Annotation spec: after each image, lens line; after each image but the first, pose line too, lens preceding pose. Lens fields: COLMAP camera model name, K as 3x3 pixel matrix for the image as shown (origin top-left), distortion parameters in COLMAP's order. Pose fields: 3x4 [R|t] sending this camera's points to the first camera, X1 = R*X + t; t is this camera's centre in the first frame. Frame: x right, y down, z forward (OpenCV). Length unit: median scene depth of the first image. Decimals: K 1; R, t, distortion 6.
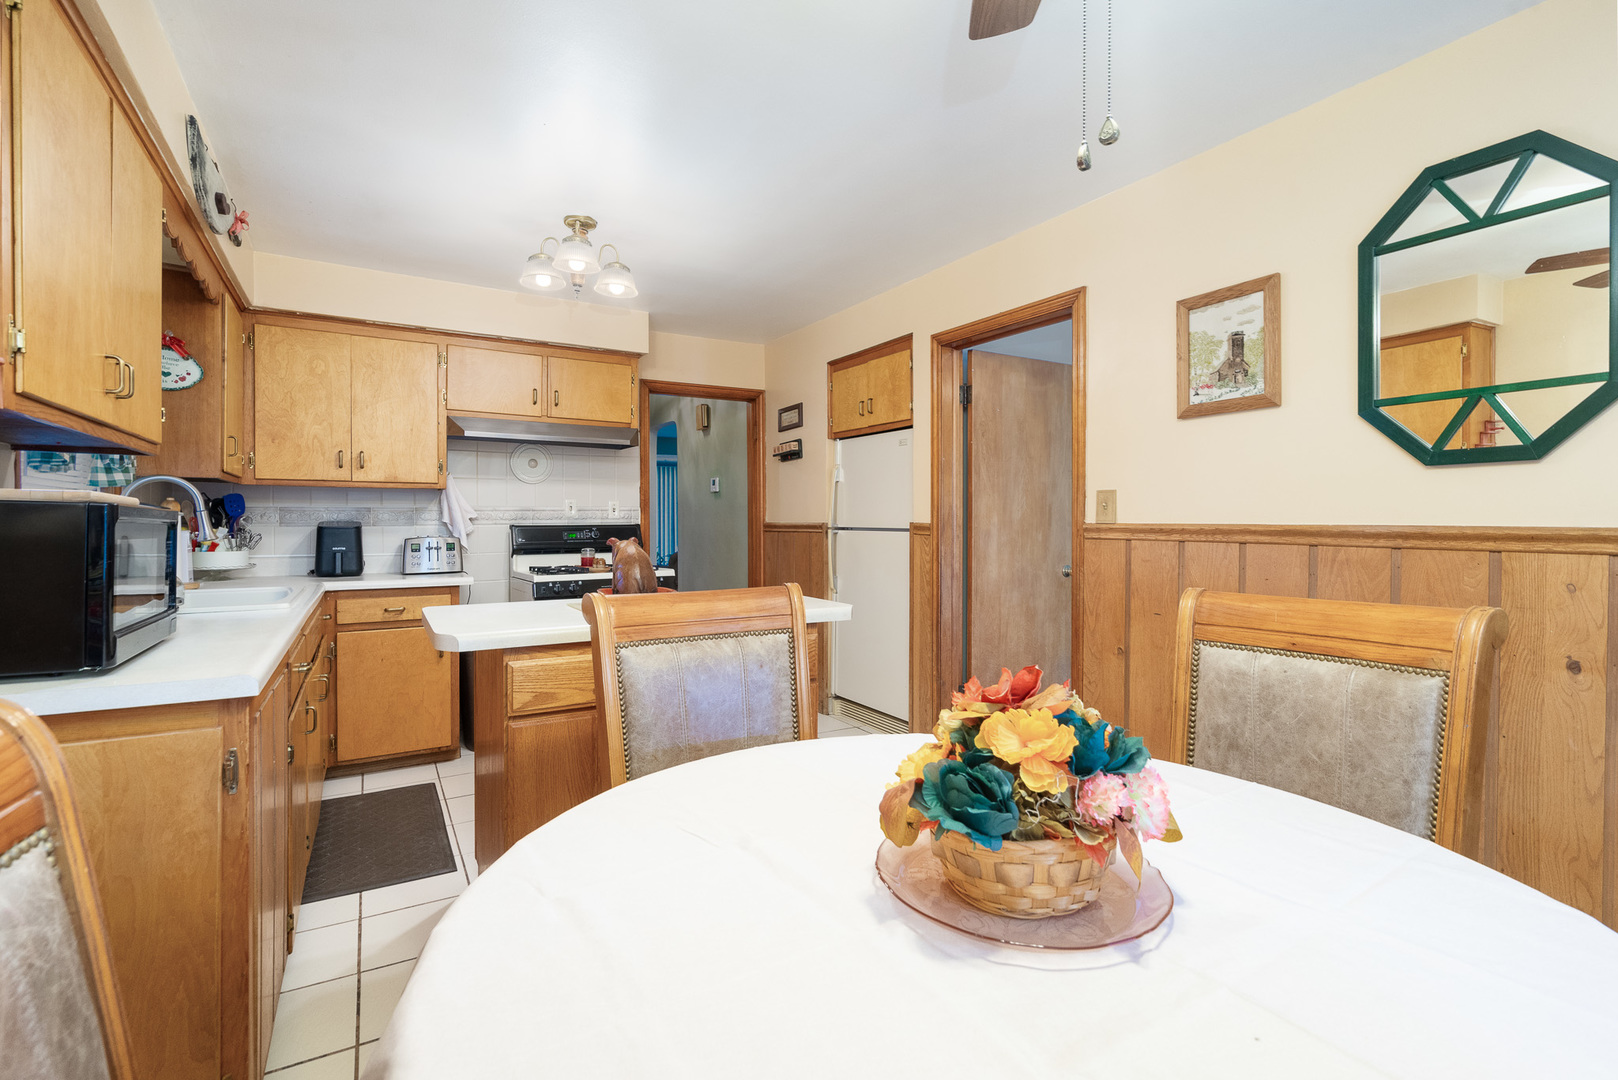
lens RADIAL K [[745.2, 0, 804.2], [0, 745.2, 509.3], [0, 0, 1]] dist [0.000071, 0.000120]
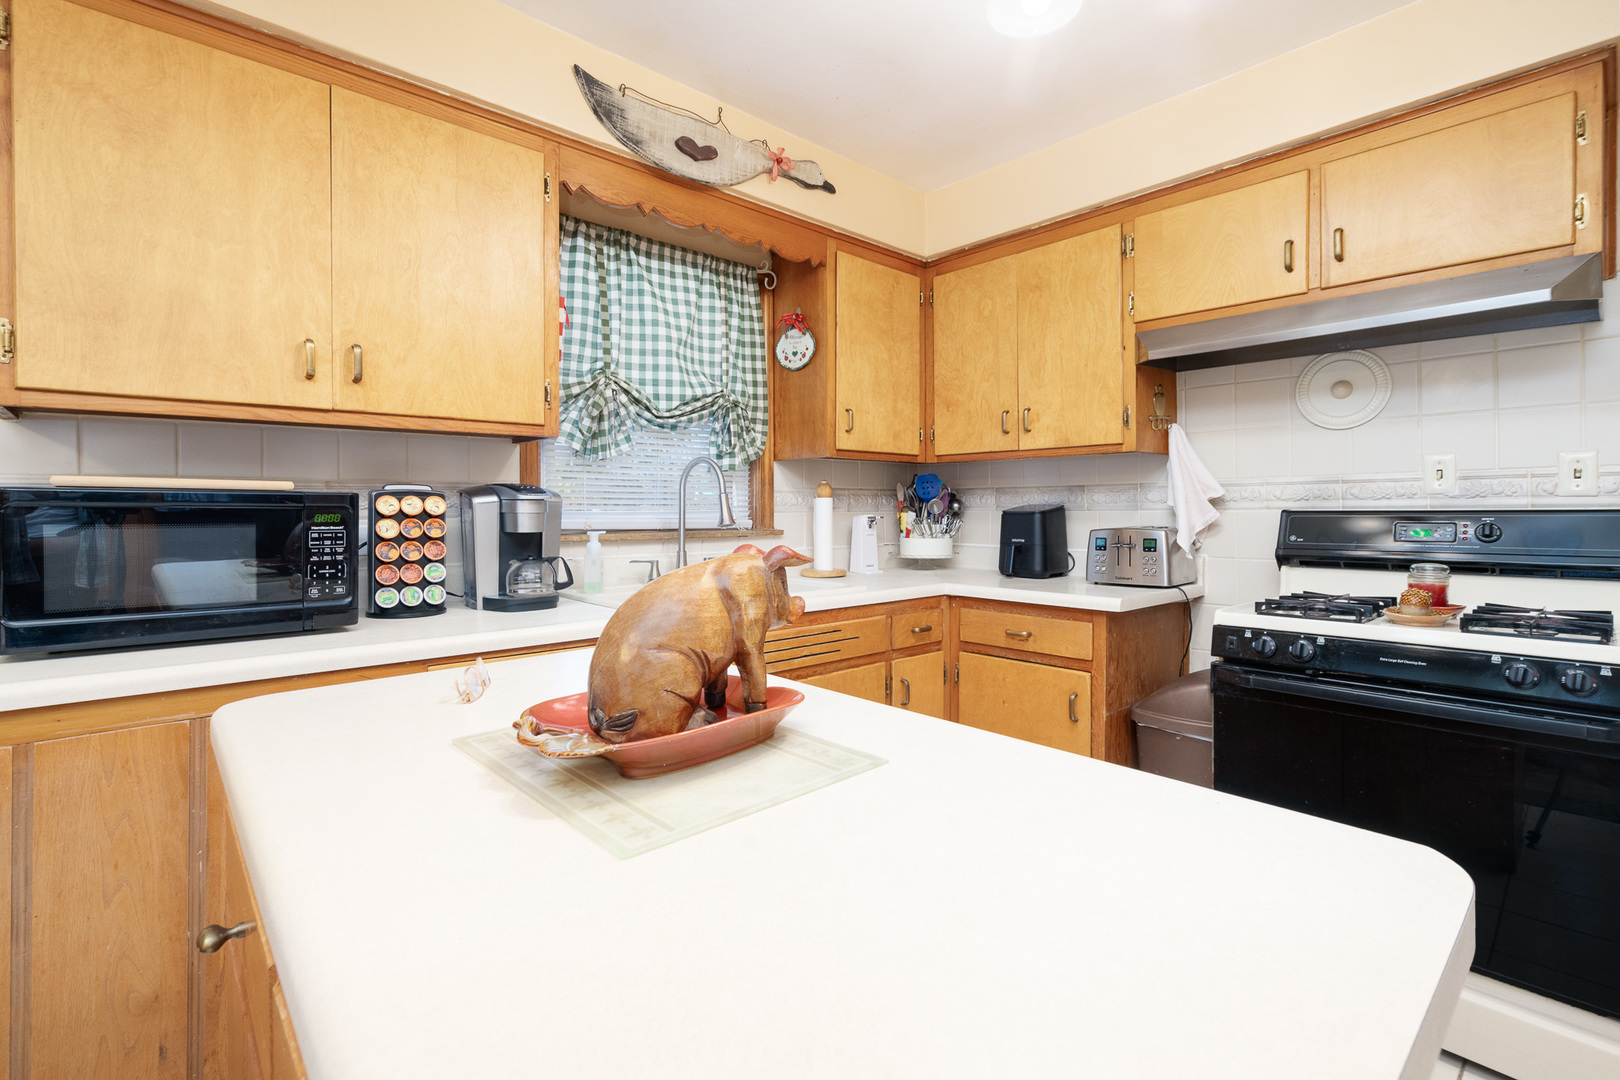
lens RADIAL K [[746.2, 0, 805.2], [0, 746.2, 509.3], [0, 0, 1]] dist [0.000071, 0.000120]
pose [[0.198626, -0.000238, -0.980075, 0.076360], [0.019767, 0.999798, 0.003763, 0.013618], [0.979876, -0.020121, 0.198590, 0.631640]]
